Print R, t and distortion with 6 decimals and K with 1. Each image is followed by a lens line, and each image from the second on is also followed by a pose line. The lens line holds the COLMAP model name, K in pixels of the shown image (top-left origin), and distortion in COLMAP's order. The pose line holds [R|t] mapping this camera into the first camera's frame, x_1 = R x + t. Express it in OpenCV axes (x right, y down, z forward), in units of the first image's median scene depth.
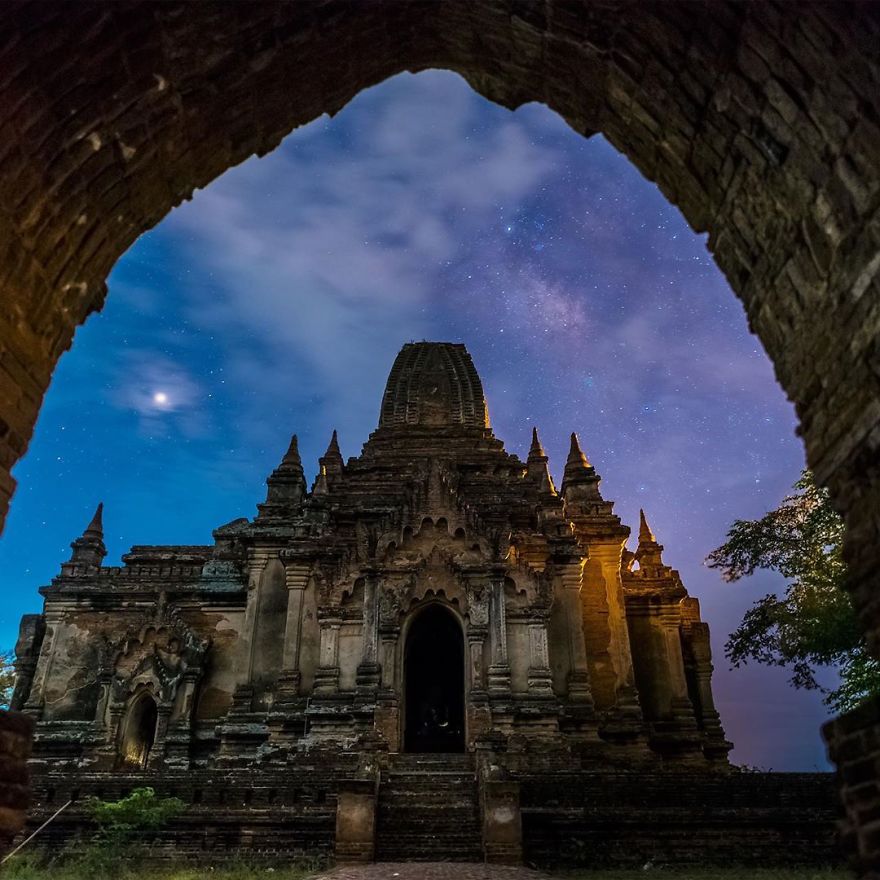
lens RADIAL K [[687.3, 0, 427.9], [0, 687.3, 458.6], [0, 0, 1]] dist [-0.002365, -0.006337]
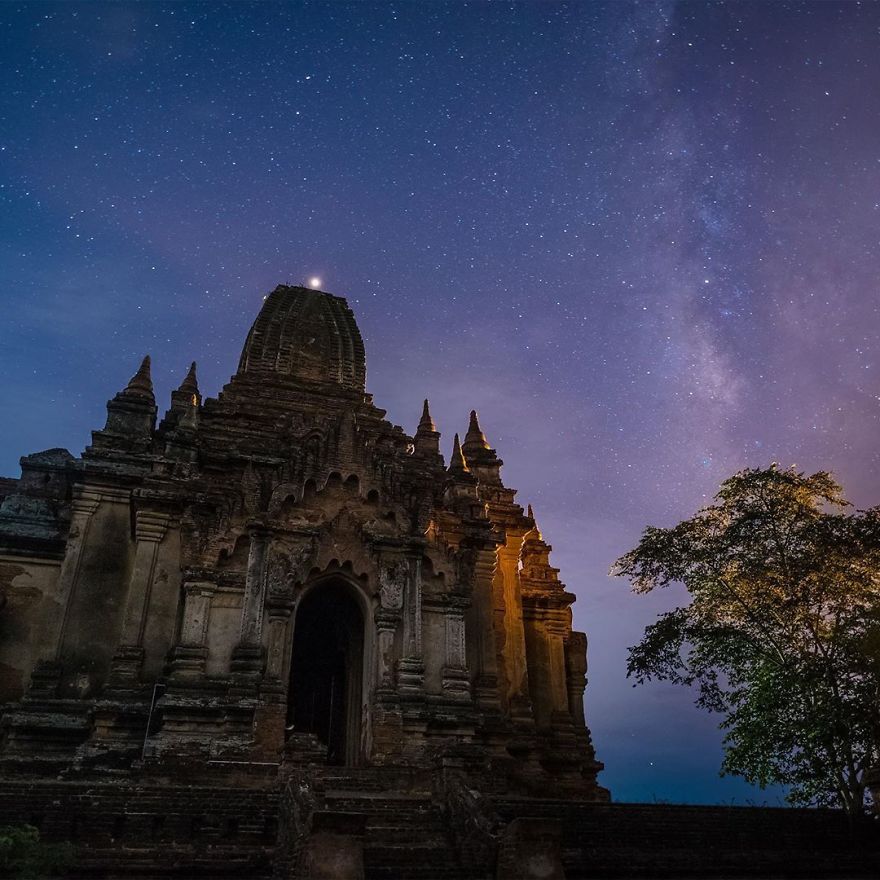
lens RADIAL K [[730.4, 0, 440.0], [0, 730.4, 440.0], [0, 0, 1]] dist [-0.002310, -0.003508]
pose [[0.954489, 0.152160, 0.256511, -0.109824], [-0.149802, 0.988296, -0.028829, 0.054546], [-0.257896, -0.010909, 0.966111, 0.136309]]
